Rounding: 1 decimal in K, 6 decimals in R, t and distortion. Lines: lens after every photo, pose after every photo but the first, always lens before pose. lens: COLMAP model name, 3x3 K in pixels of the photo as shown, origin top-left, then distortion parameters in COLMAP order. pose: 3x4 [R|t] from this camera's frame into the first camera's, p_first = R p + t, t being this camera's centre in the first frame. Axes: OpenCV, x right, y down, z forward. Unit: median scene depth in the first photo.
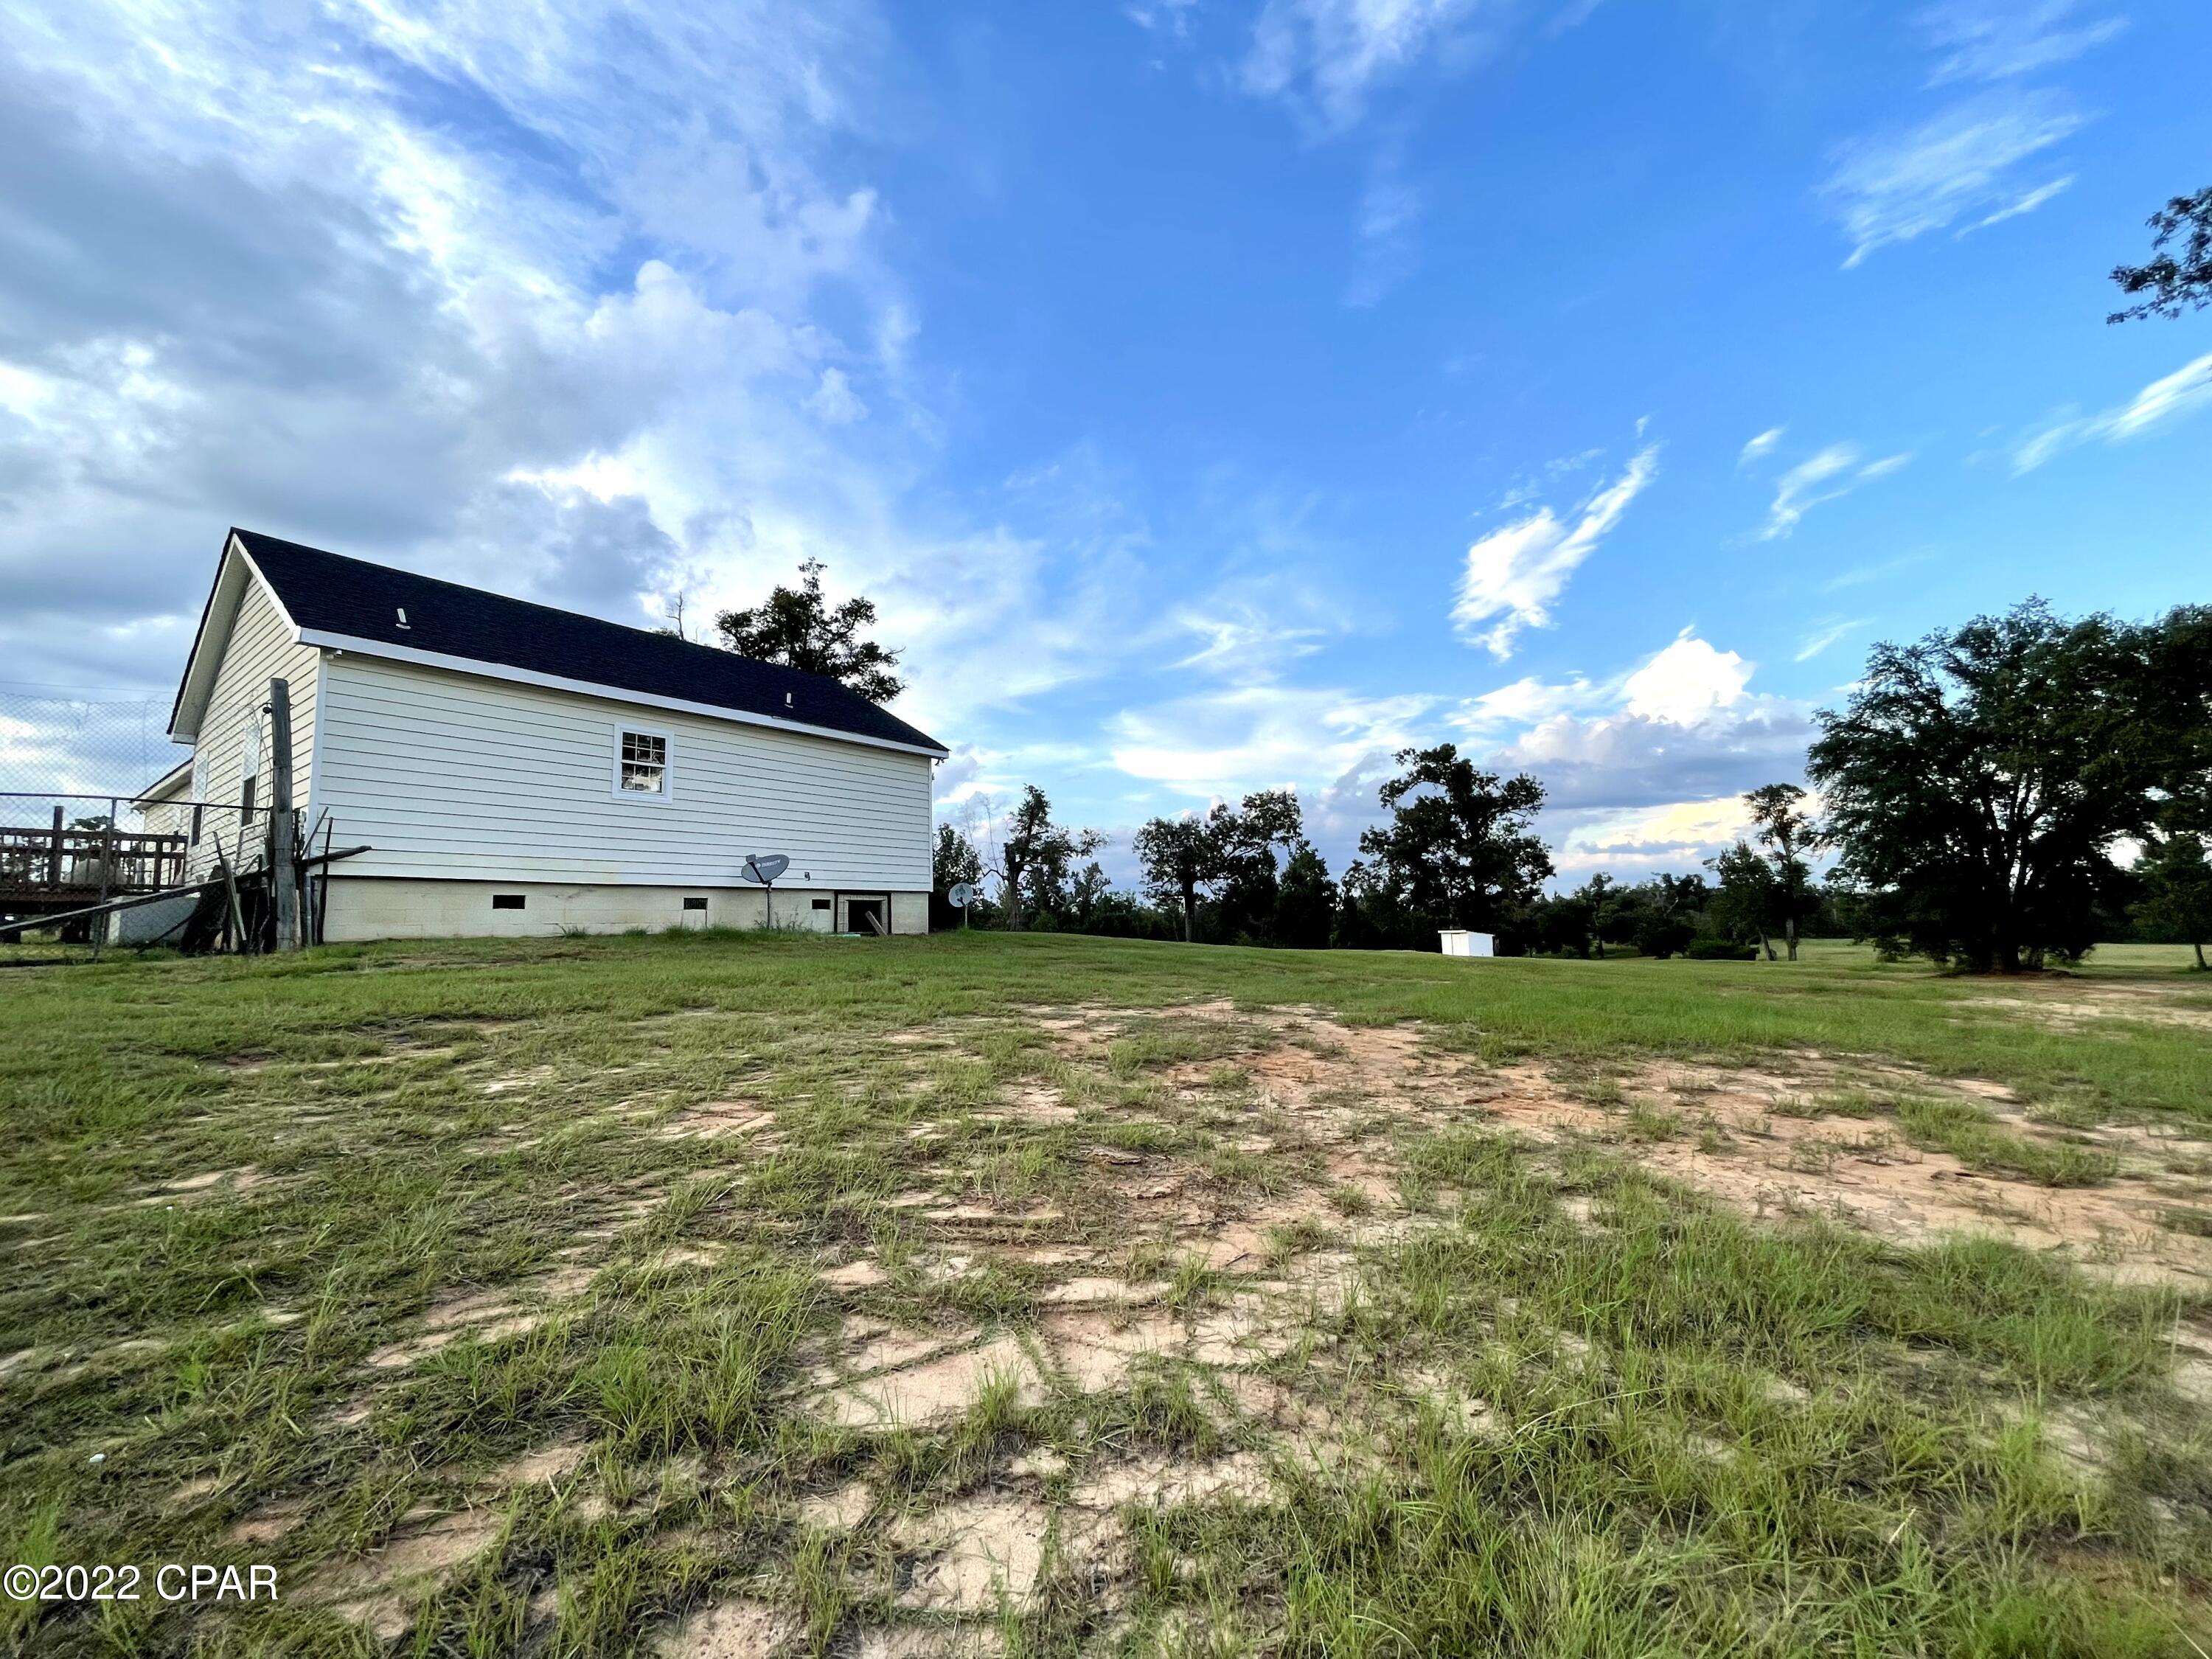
lens RADIAL K [[890.7, 0, 1109.4], [0, 890.7, 833.4], [0, 0, 1]] dist [-0.001505, 0.000723]
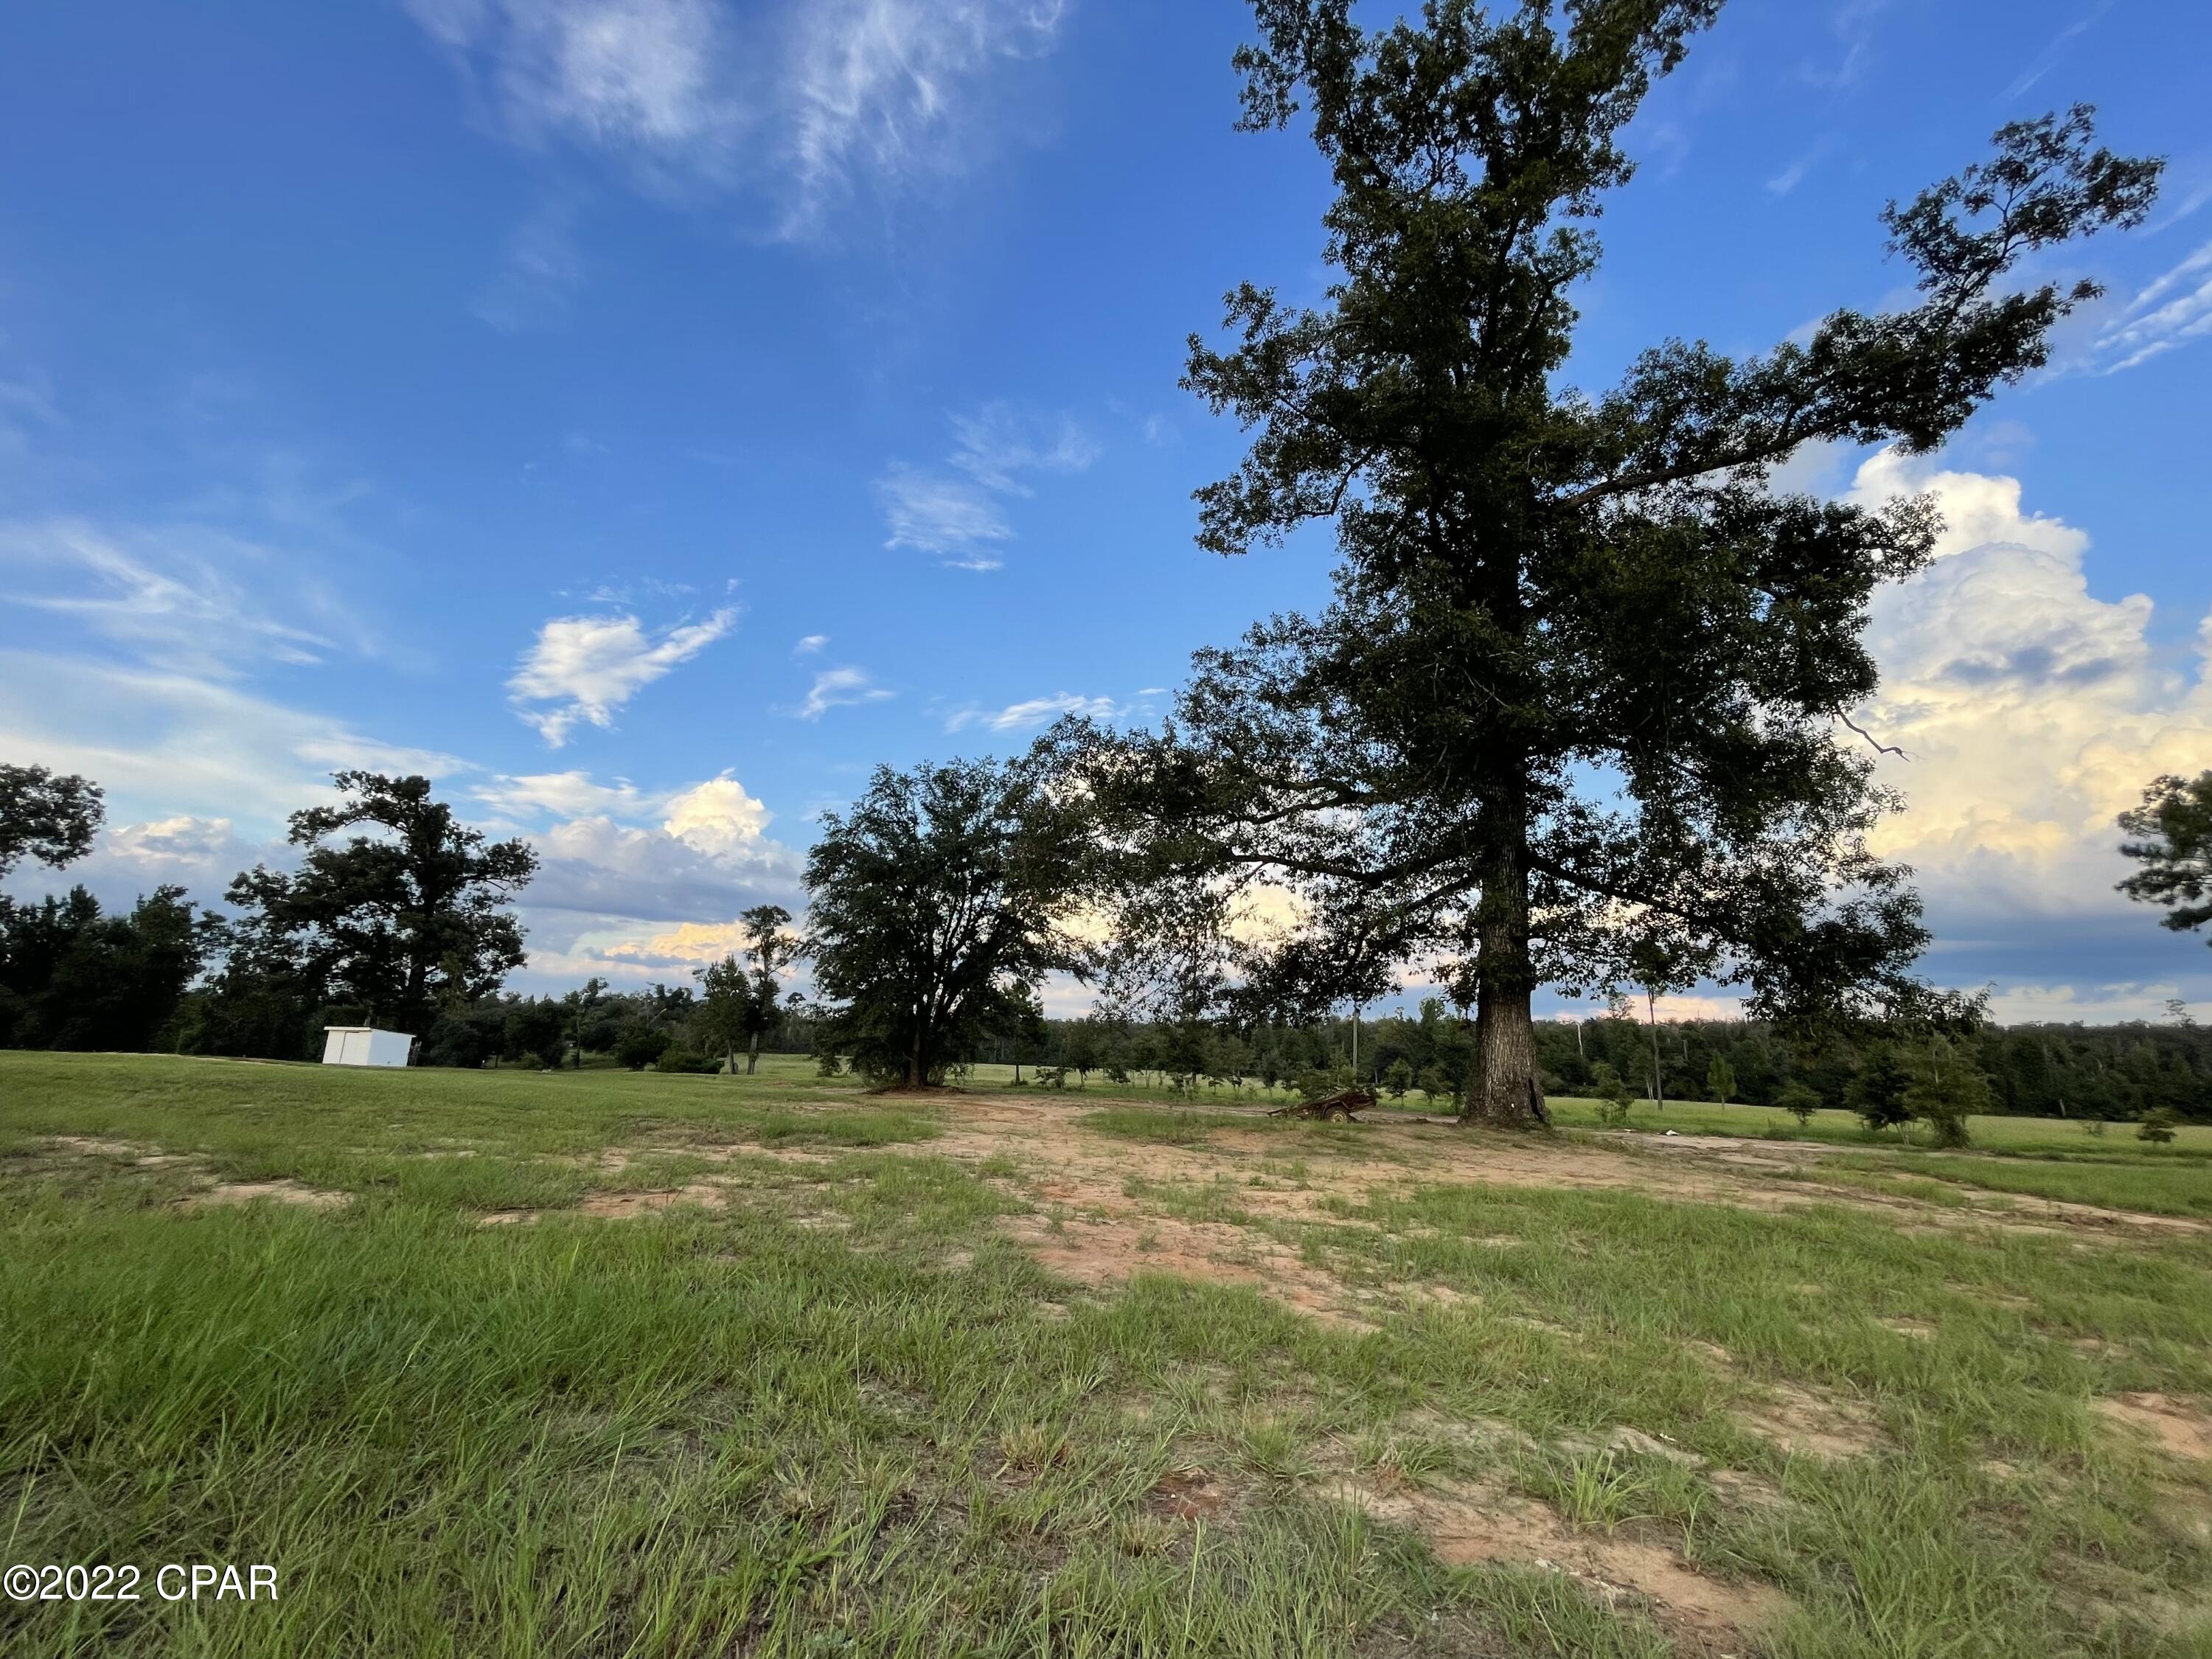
lens RADIAL K [[890.7, 0, 1087.0], [0, 890.7, 824.6], [0, 0, 1]] dist [-0.001505, 0.000723]
pose [[0.540230, 0.233069, 0.808598, 0.062762], [-0.126305, 0.972453, -0.195913, 0.011303], [-0.831985, 0.003708, 0.554786, 0.083351]]
